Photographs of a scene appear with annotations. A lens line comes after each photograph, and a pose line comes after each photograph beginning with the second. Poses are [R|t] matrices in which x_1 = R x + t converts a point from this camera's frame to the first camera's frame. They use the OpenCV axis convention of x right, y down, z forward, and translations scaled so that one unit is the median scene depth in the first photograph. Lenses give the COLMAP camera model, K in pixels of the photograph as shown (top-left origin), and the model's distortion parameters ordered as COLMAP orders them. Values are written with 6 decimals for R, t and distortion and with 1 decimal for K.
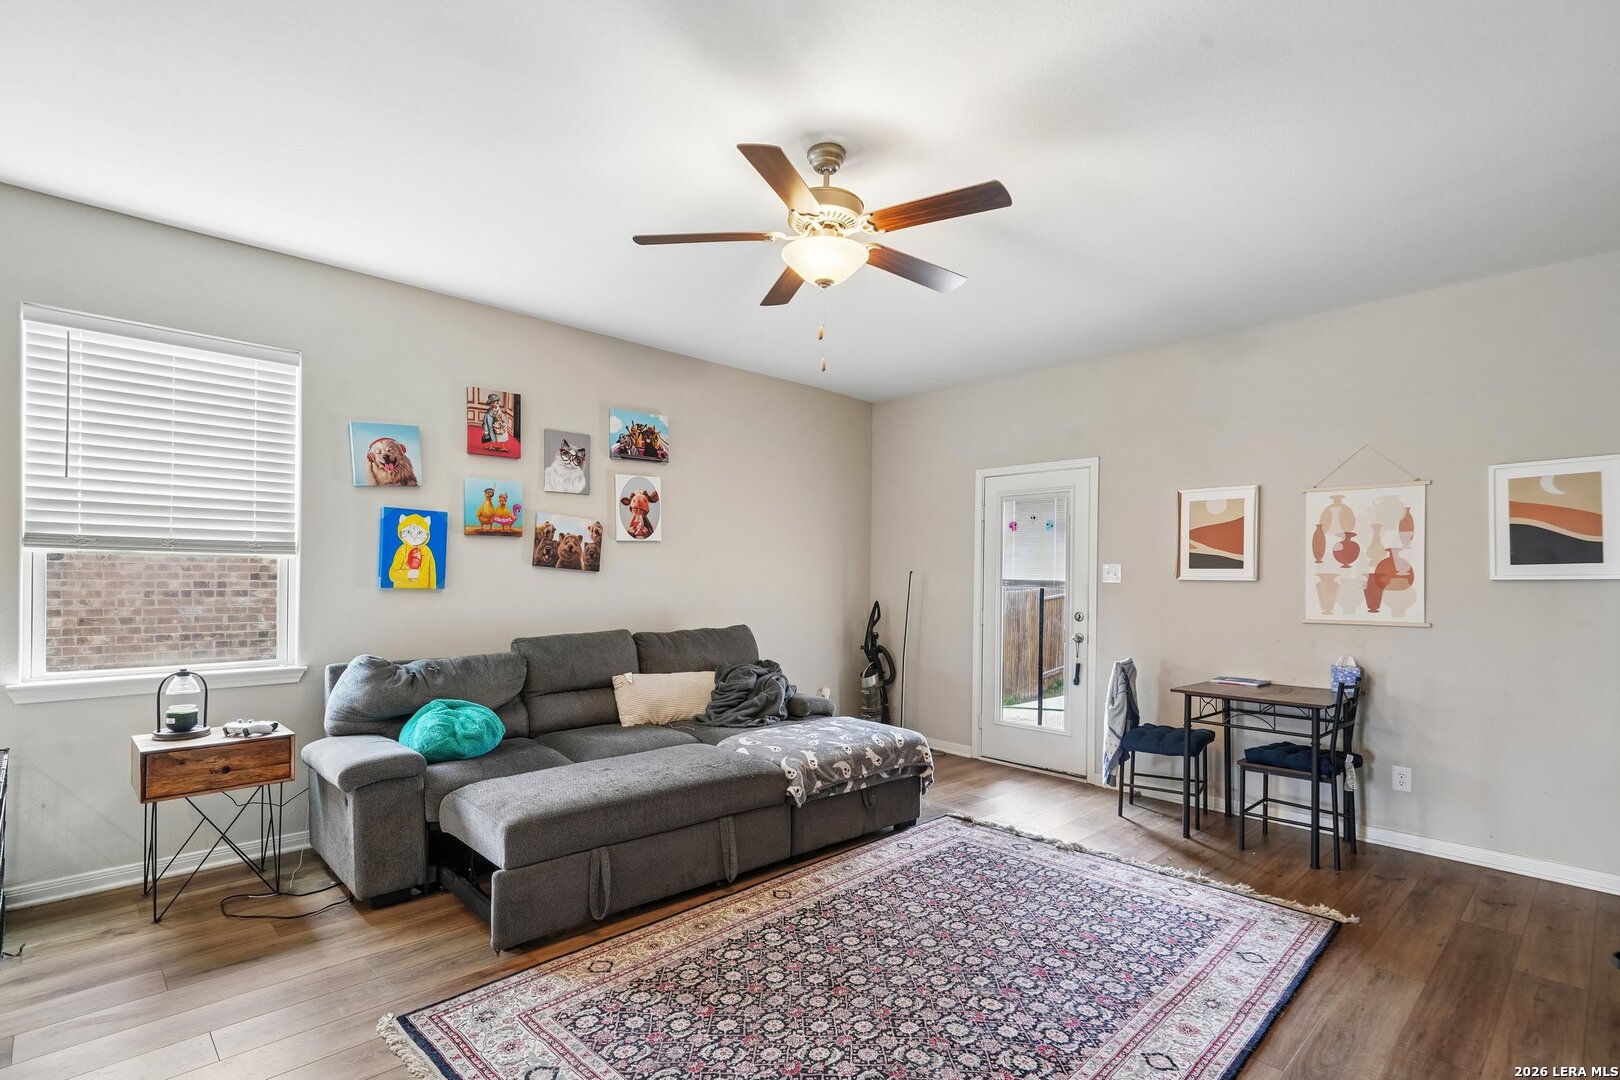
lens RADIAL K [[784.2, 0, 814.0], [0, 784.2, 575.4], [0, 0, 1]] dist [0.014849, 0.000160]
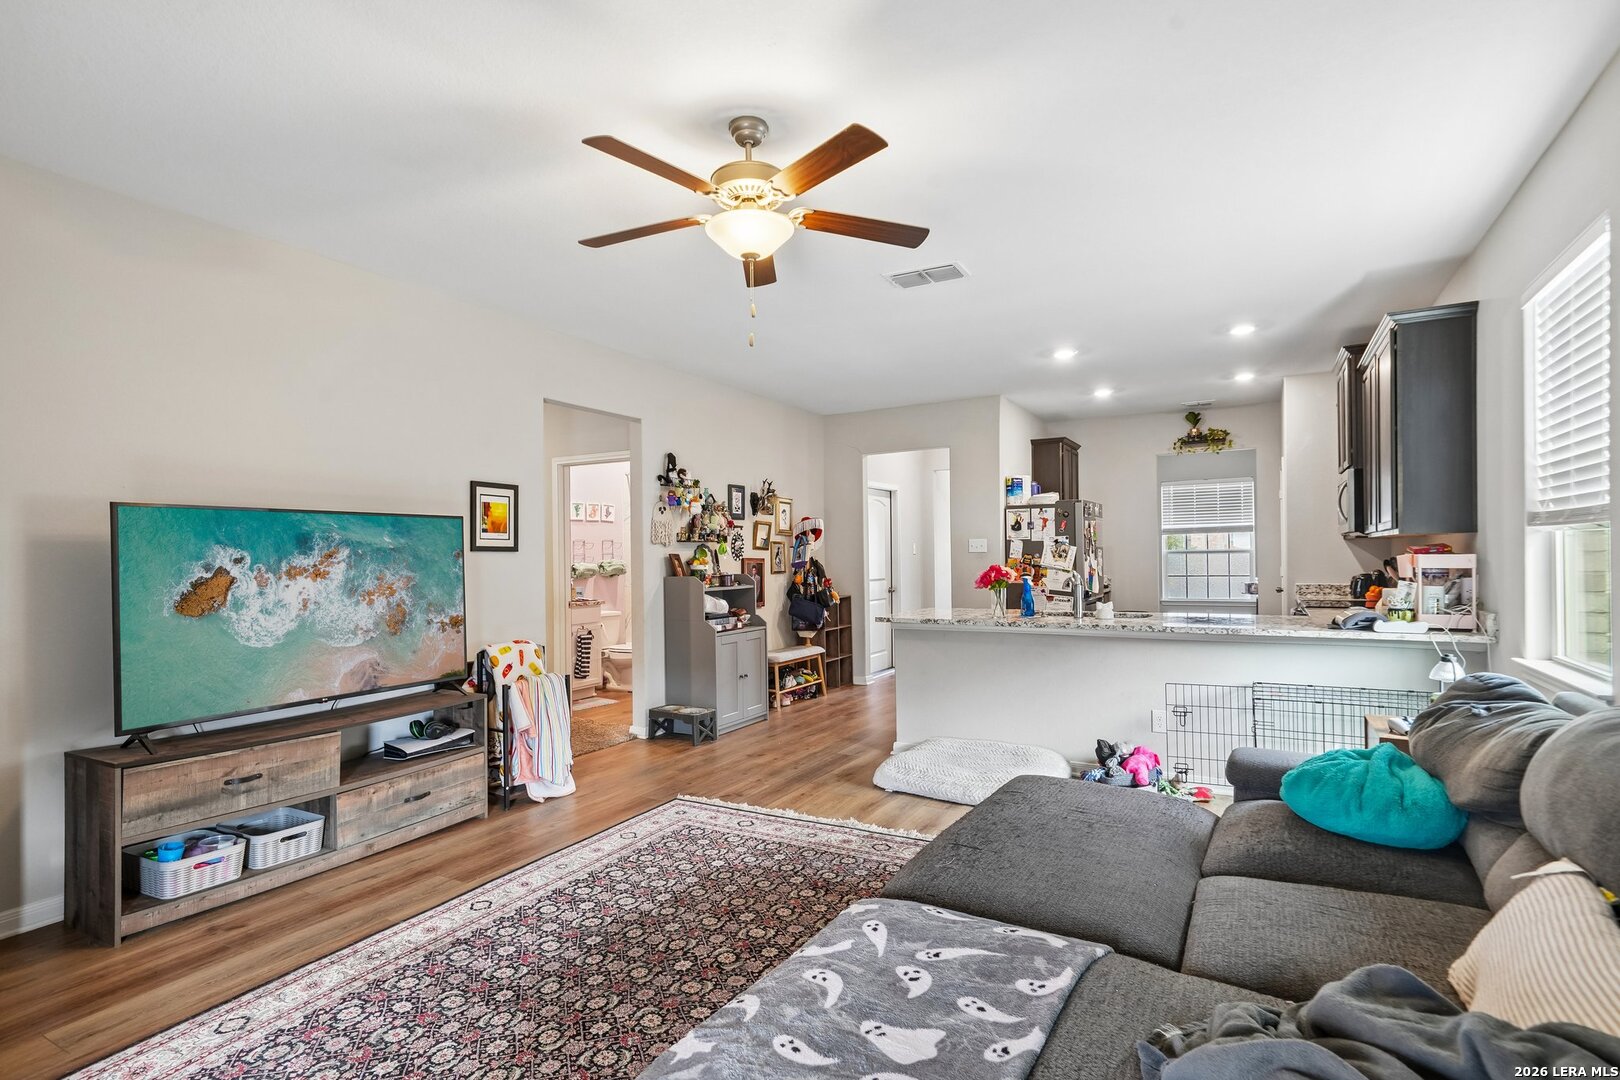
lens RADIAL K [[800.6, 0, 795.9], [0, 800.6, 555.6], [0, 0, 1]] dist [0.011394, 0.000266]
pose [[-0.962988, -0.001944, -0.269537, 0.167730], [-0.001075, 0.999994, -0.003373, 0.004967], [0.269542, -0.002958, -0.962984, 1.458910]]
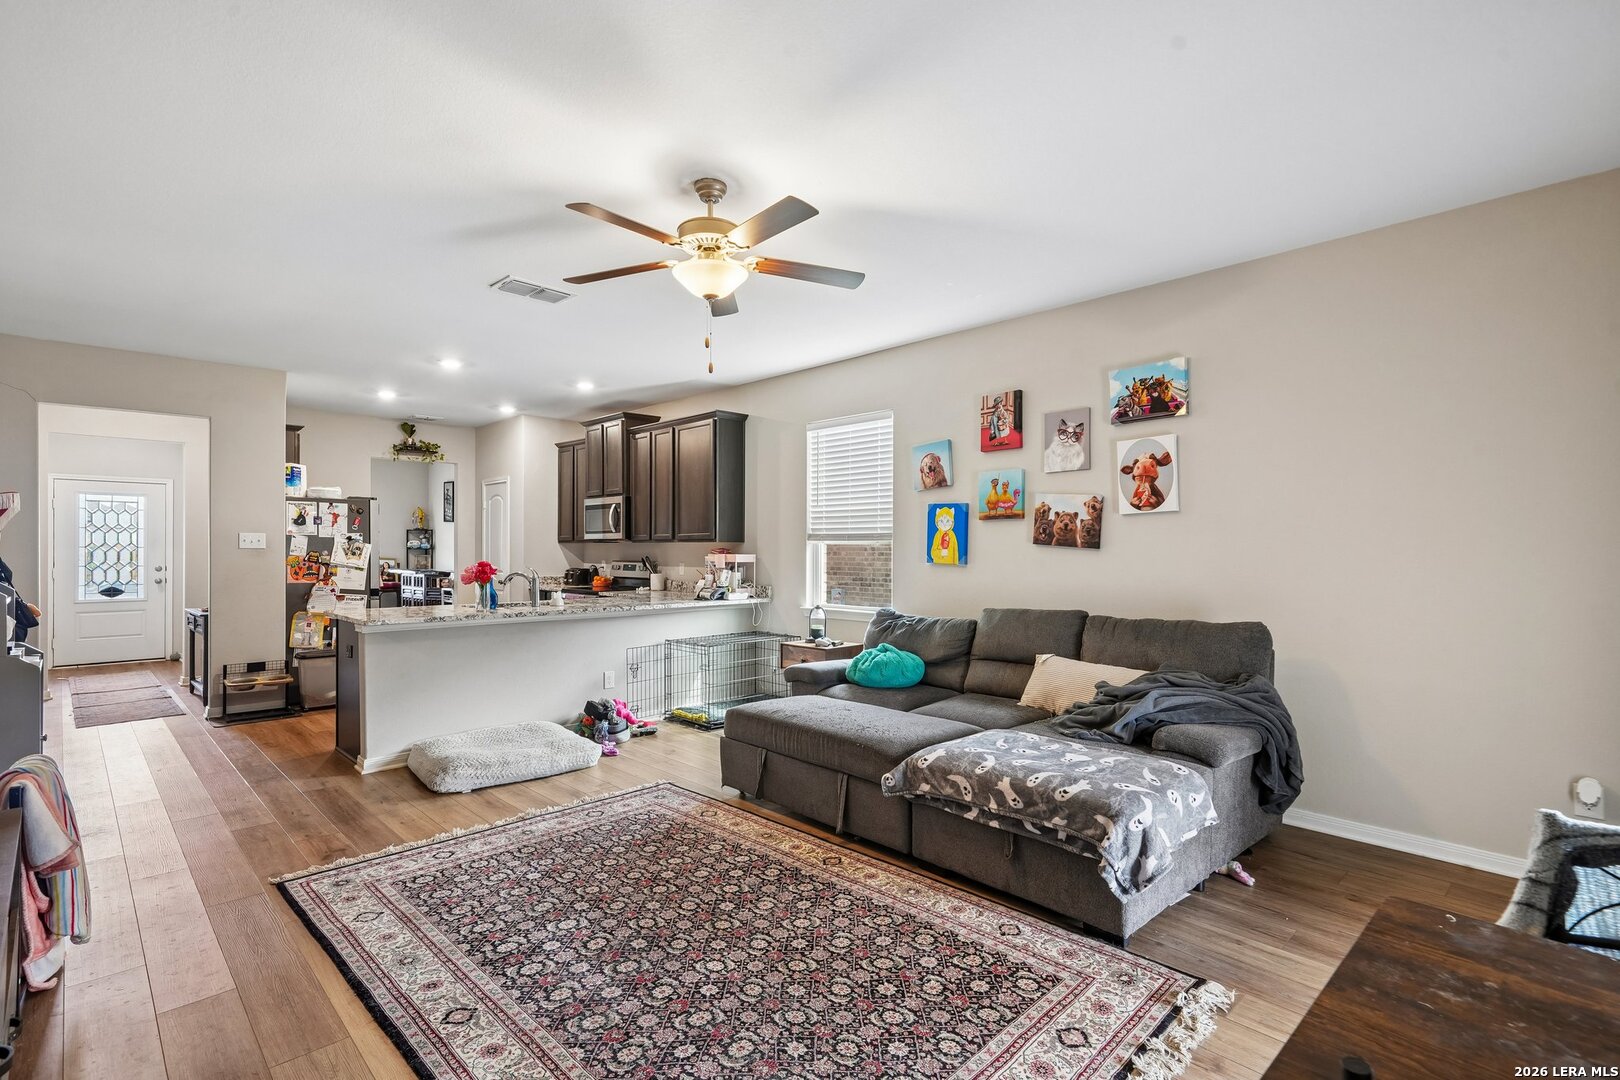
lens RADIAL K [[772.8, 0, 812.3], [0, 772.8, 549.3], [0, 0, 1]] dist [0.012973, 0.000115]
pose [[-0.008684, -0.014755, -0.999853, 0.847798], [-0.002440, 0.999888, -0.014734, 0.013120], [0.999959, 0.002311, -0.008719, 0.855275]]
